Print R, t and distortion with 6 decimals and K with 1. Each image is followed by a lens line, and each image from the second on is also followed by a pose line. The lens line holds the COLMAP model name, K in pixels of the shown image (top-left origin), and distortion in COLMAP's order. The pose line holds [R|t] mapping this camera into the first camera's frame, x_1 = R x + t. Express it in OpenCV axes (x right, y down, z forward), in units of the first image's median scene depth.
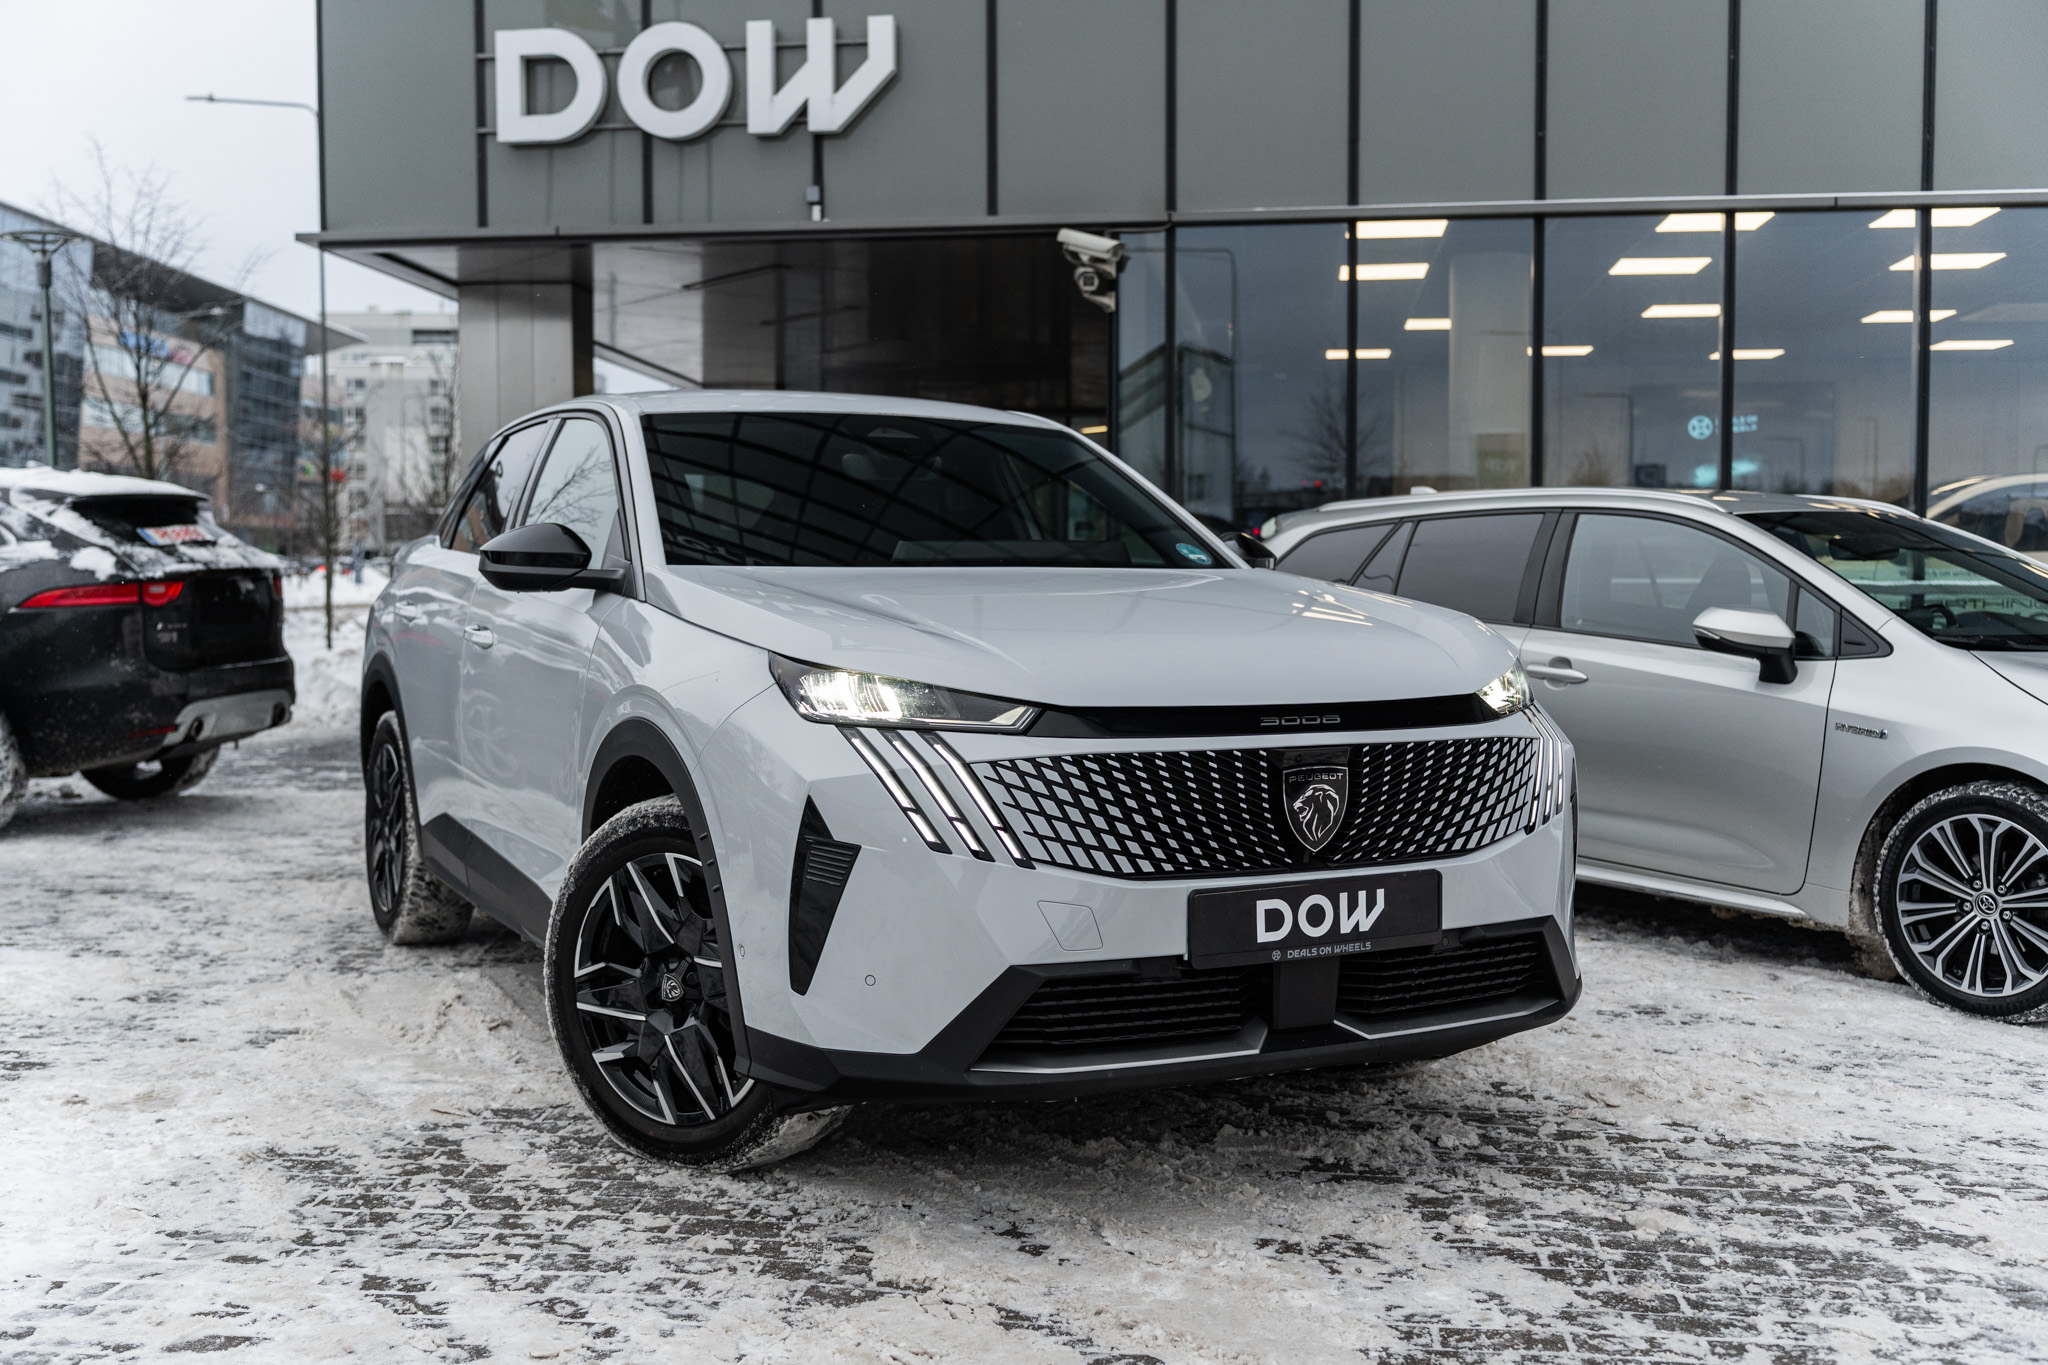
lens RADIAL K [[2068.1, 0, 1026.4], [0, 2068.1, 674.7], [0, 0, 1]] dist [-0.005897, 0.000000]
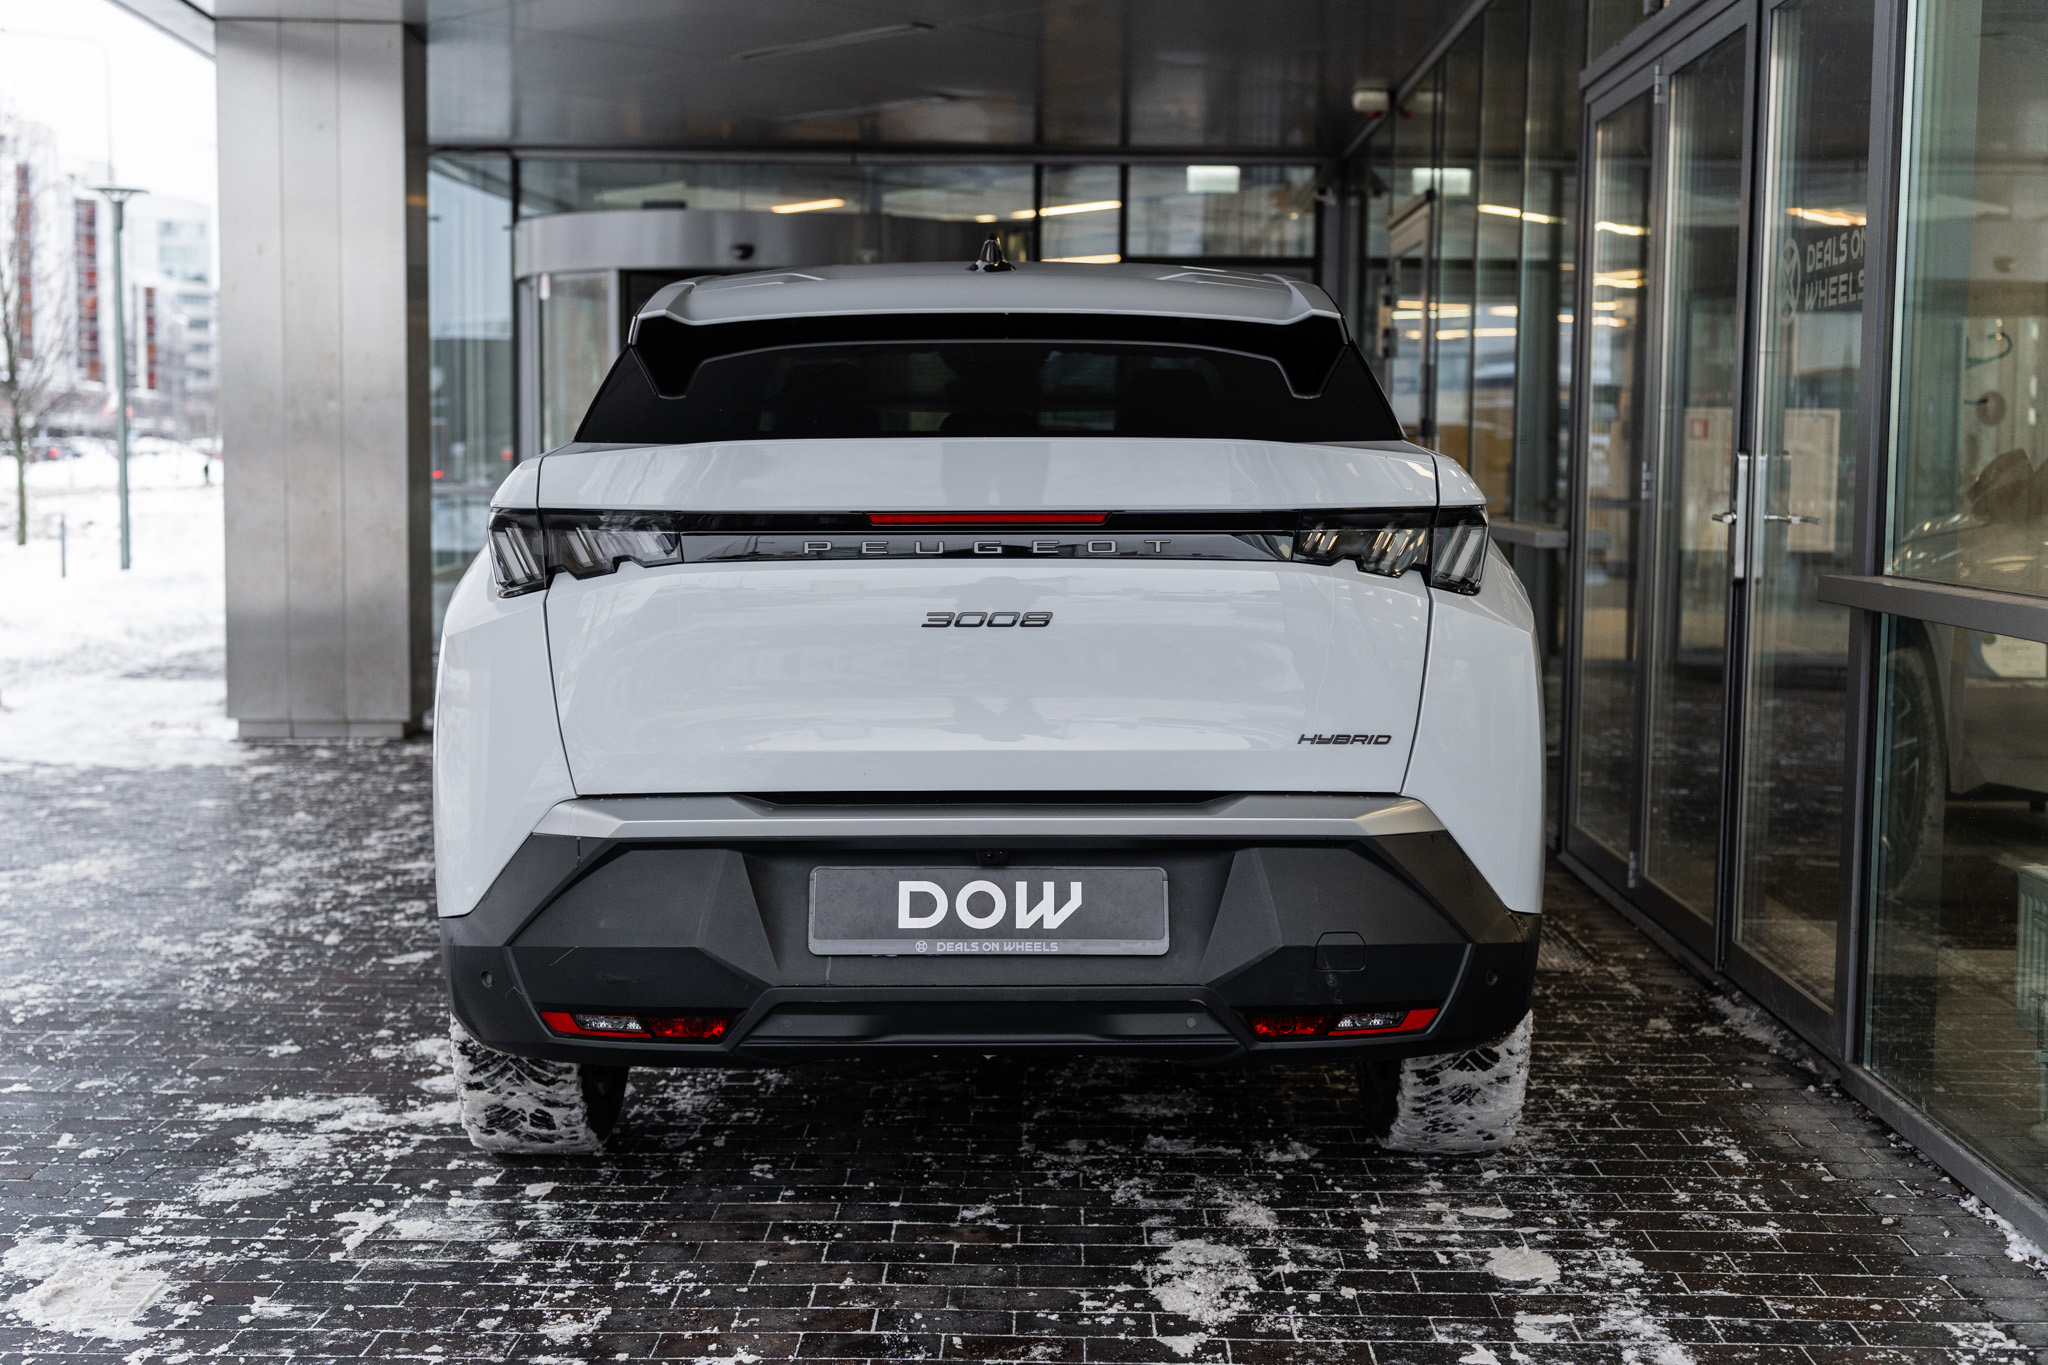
lens RADIAL K [[2503.7, 0, 1015.8], [0, 2503.7, 686.5], [0, 0, 1]] dist [0.006438, 0.000000]
pose [[0.886627, 0.038945, -0.460843, 0.612293], [-0.019805, 0.998731, 0.046296, -0.026318], [0.462061, -0.031920, 0.886273, 0.053068]]
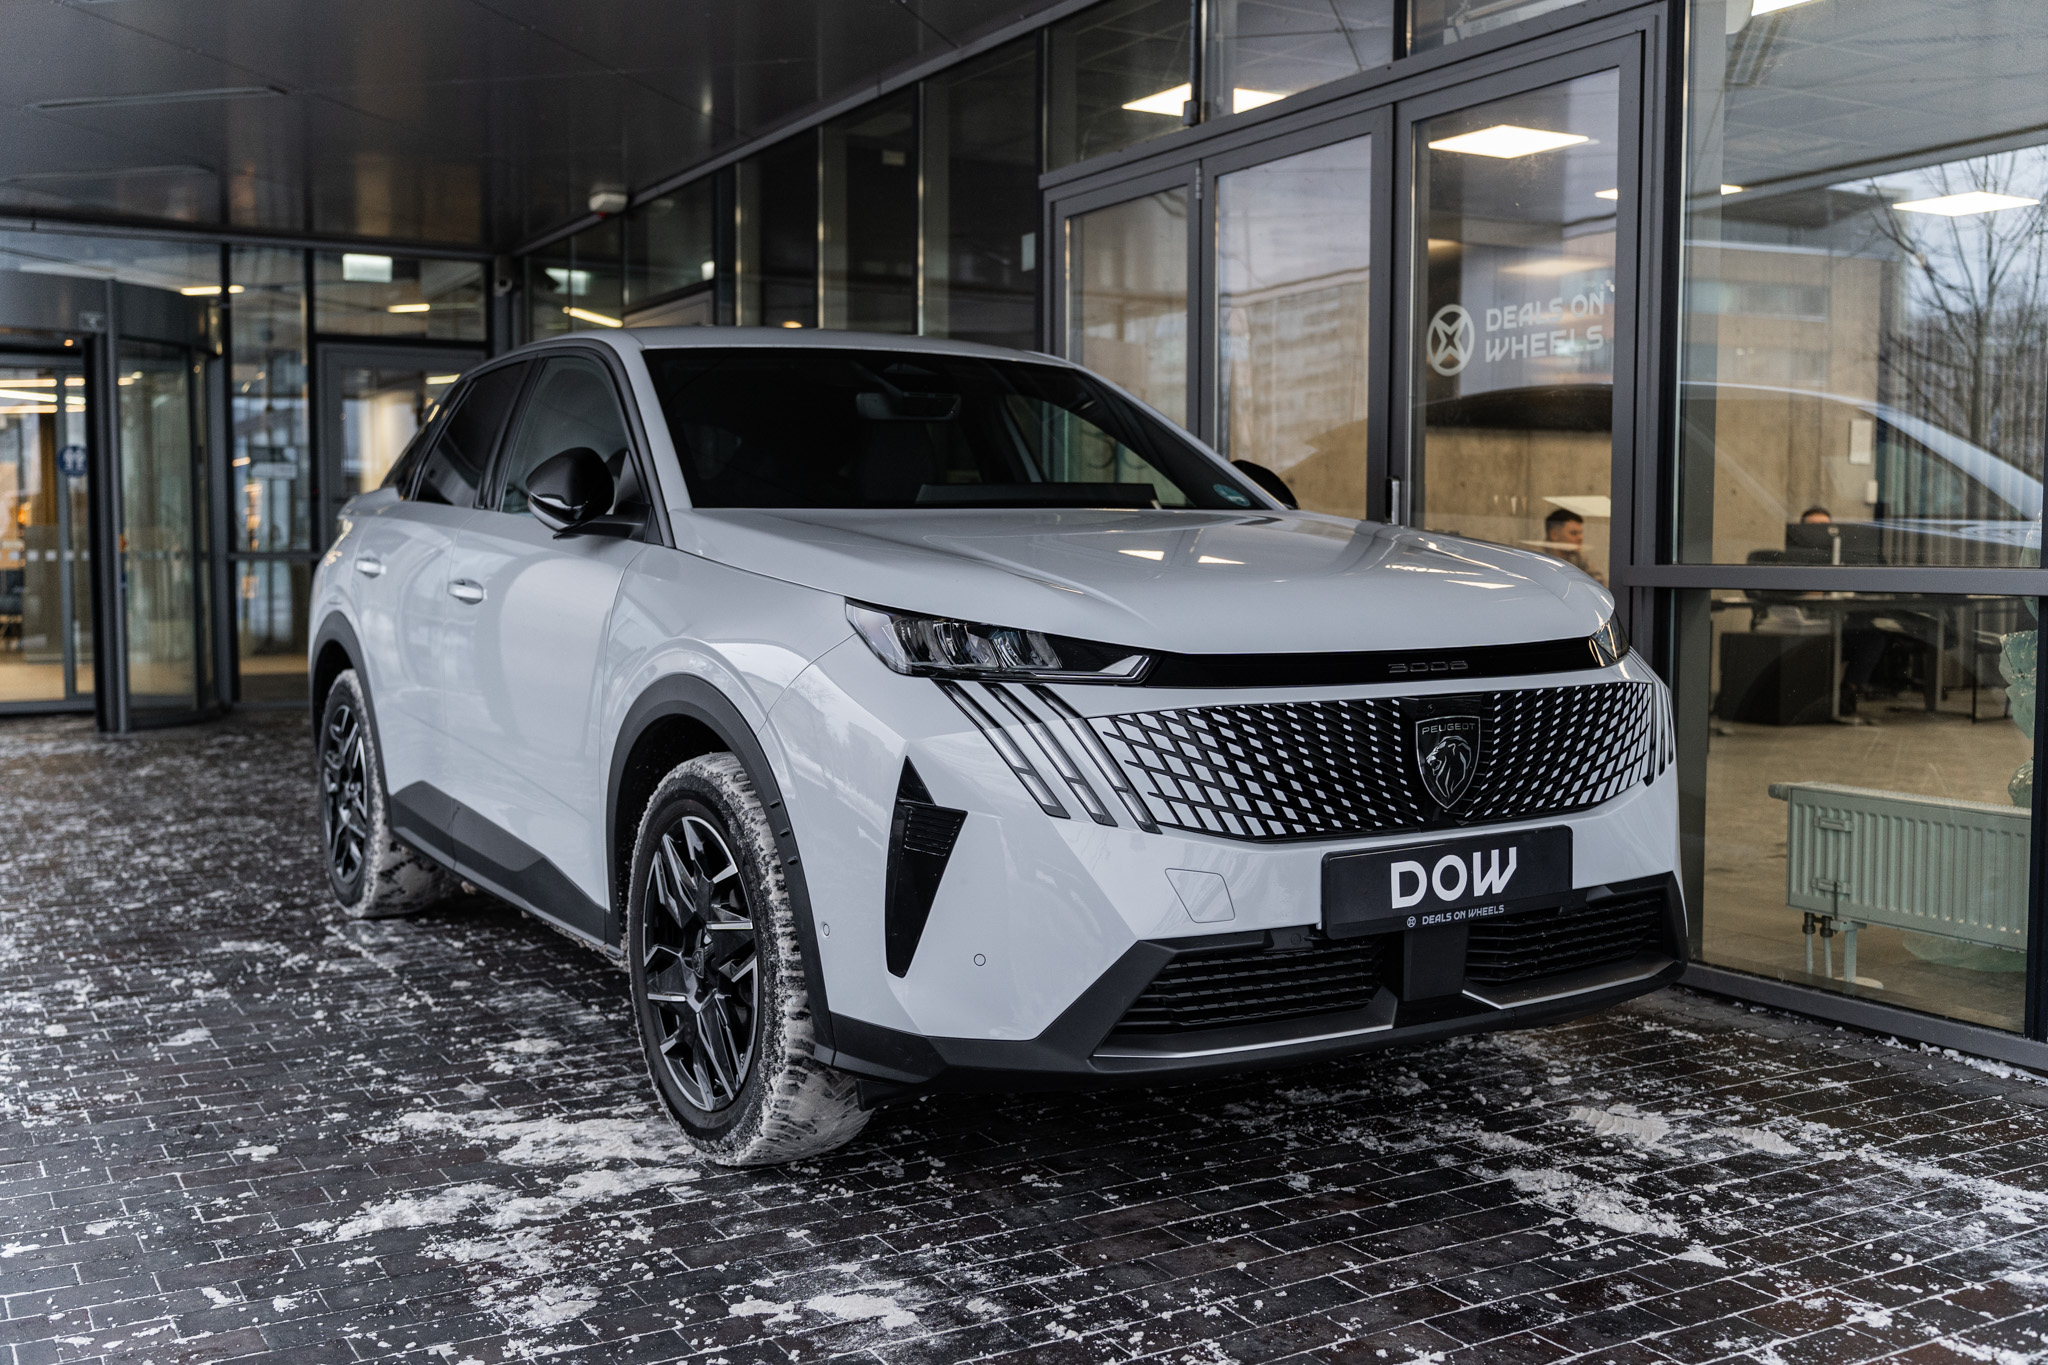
lens RADIAL K [[2009.8, 0, 1029.5], [0, 2009.8, 688.7], [0, 0, 1]] dist [0.002069, 0.000000]
pose [[0.997608, -0.013639, 0.067770, -0.101373], [0.011774, 0.999543, 0.027842, 0.004787], [-0.068119, -0.026977, 0.997312, 0.114741]]
